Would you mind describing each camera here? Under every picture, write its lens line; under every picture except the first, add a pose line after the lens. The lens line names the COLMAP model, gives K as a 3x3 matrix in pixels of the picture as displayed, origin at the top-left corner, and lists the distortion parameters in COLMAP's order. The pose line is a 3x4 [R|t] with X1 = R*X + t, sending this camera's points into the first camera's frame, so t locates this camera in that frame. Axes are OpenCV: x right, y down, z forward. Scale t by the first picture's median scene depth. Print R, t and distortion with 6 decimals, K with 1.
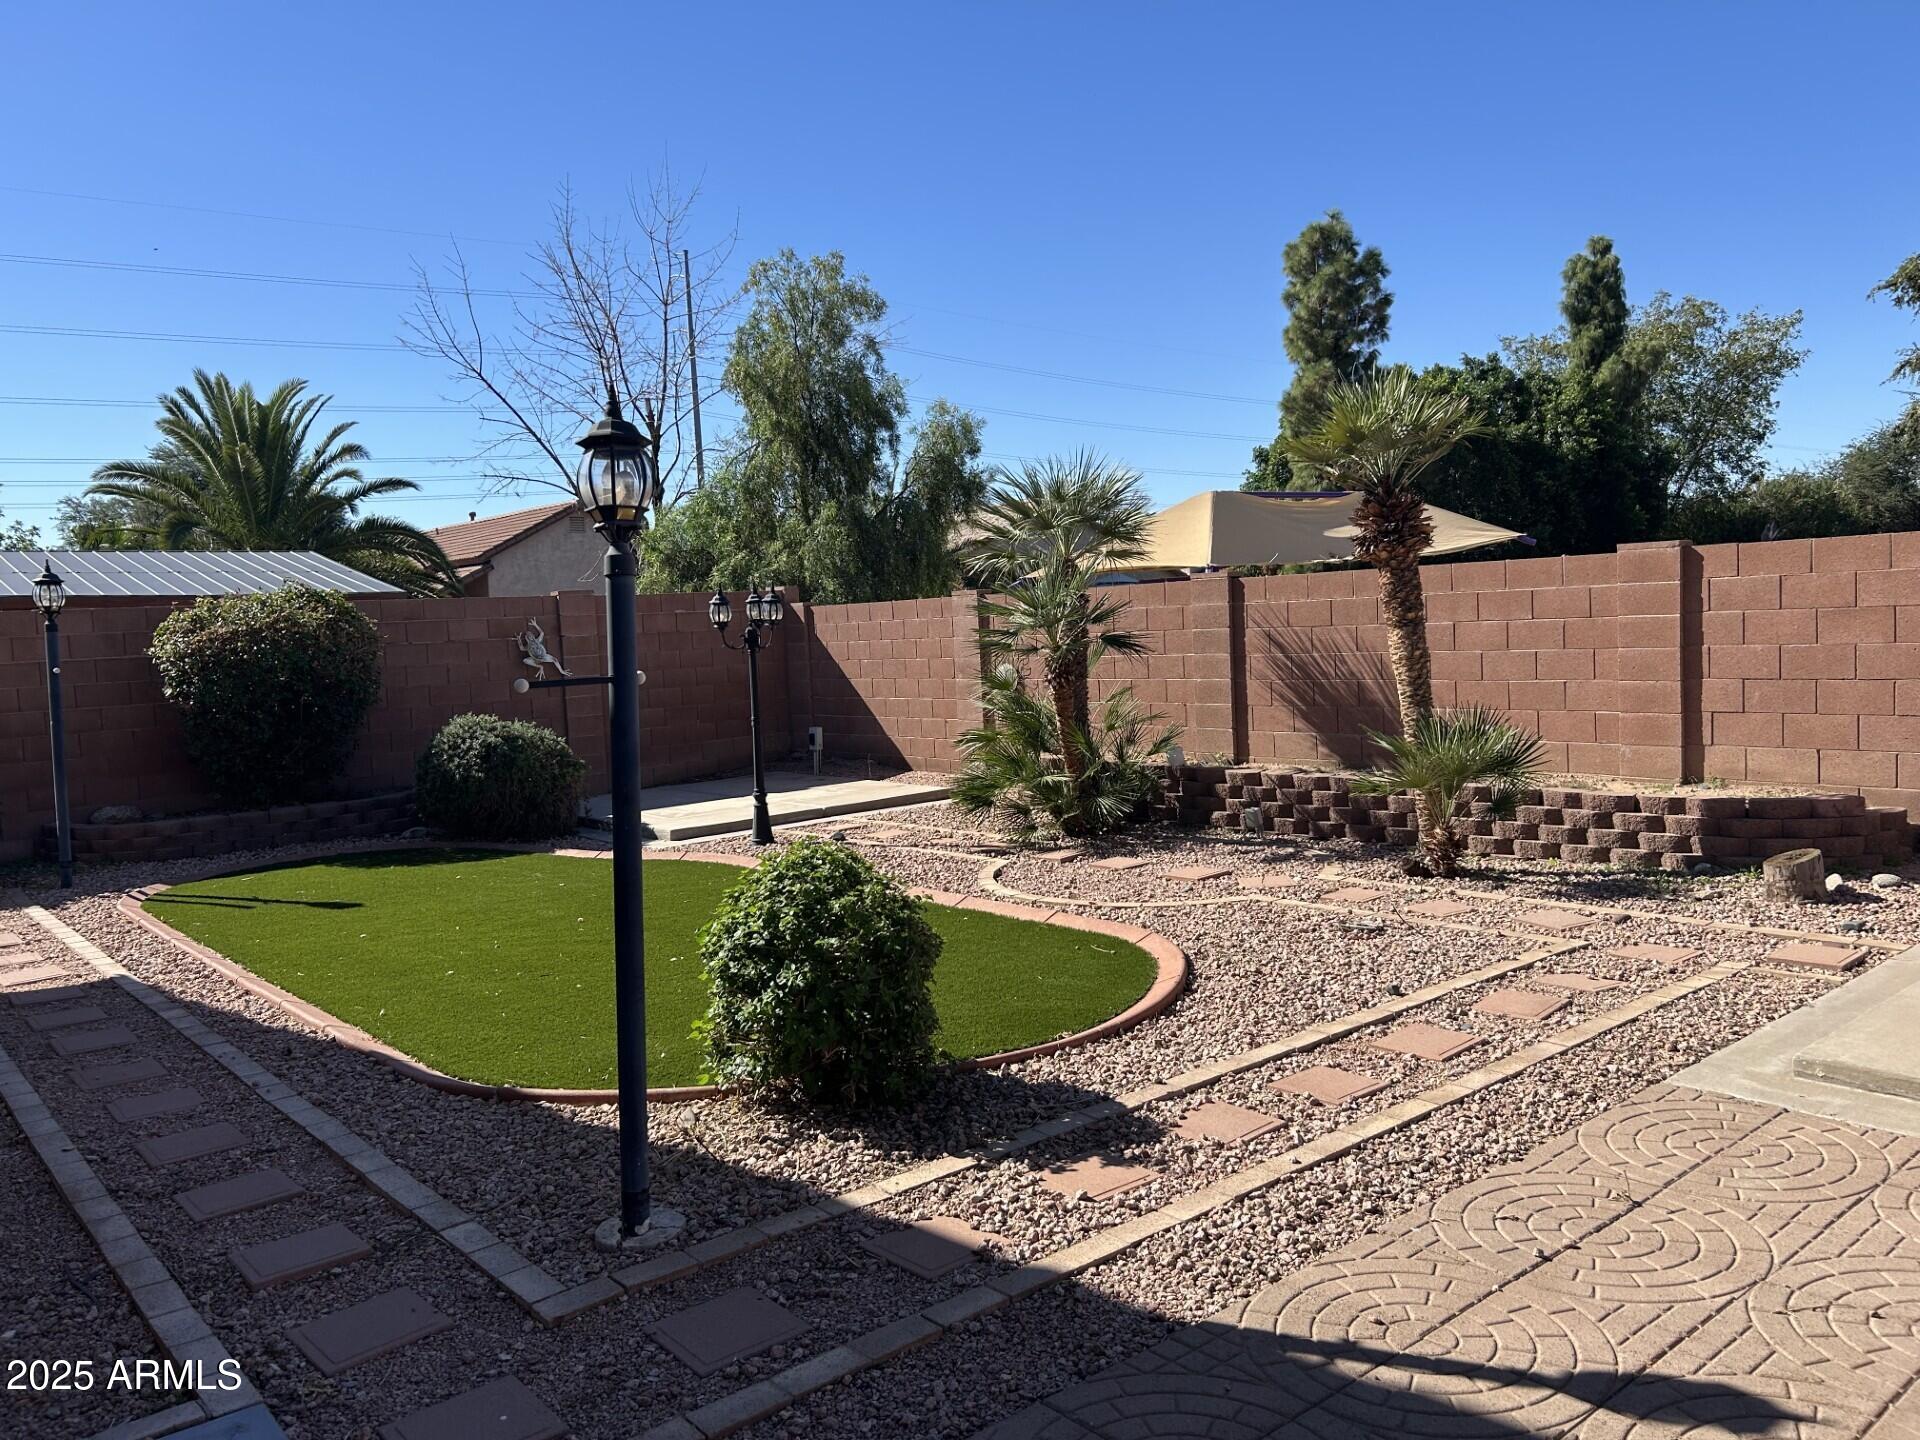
lens RADIAL K [[1447.6, 0, 955.2], [0, 1447.6, 717.0], [0, 0, 1]] dist [0.051720, -0.051834]
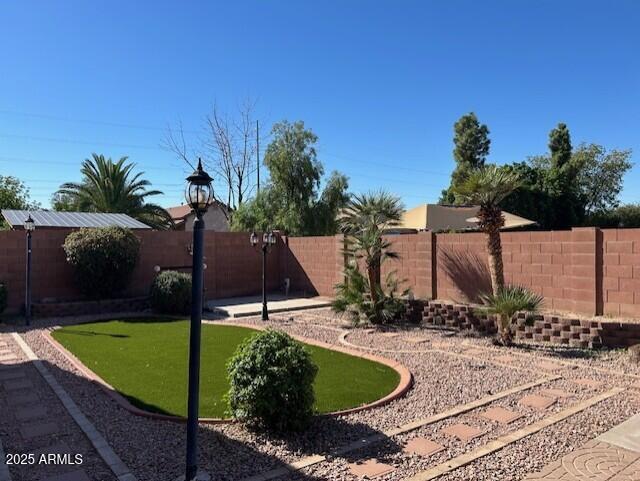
lens RADIAL K [[482.5, 0, 318.9], [0, 482.5, 246.6], [0, 0, 1]] dist [0.051720, -0.051834]
pose [[0.998308, 0.037818, -0.044178, 0.011165], [-0.040348, 0.997509, -0.057854, -0.008092], [0.041880, 0.059538, 0.997347, 0.045838]]
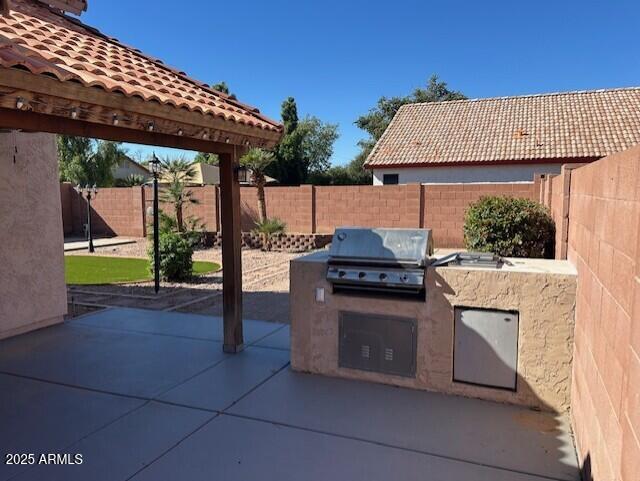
lens RADIAL K [[482.5, 0, 322.8], [0, 482.5, 245.2], [0, 0, 1]] dist [0.051720, -0.051834]
pose [[0.883782, -0.004922, 0.467872, -0.205020], [-0.006297, 0.999729, 0.022411, 0.039831], [-0.467856, -0.022752, 0.883512, -0.403170]]
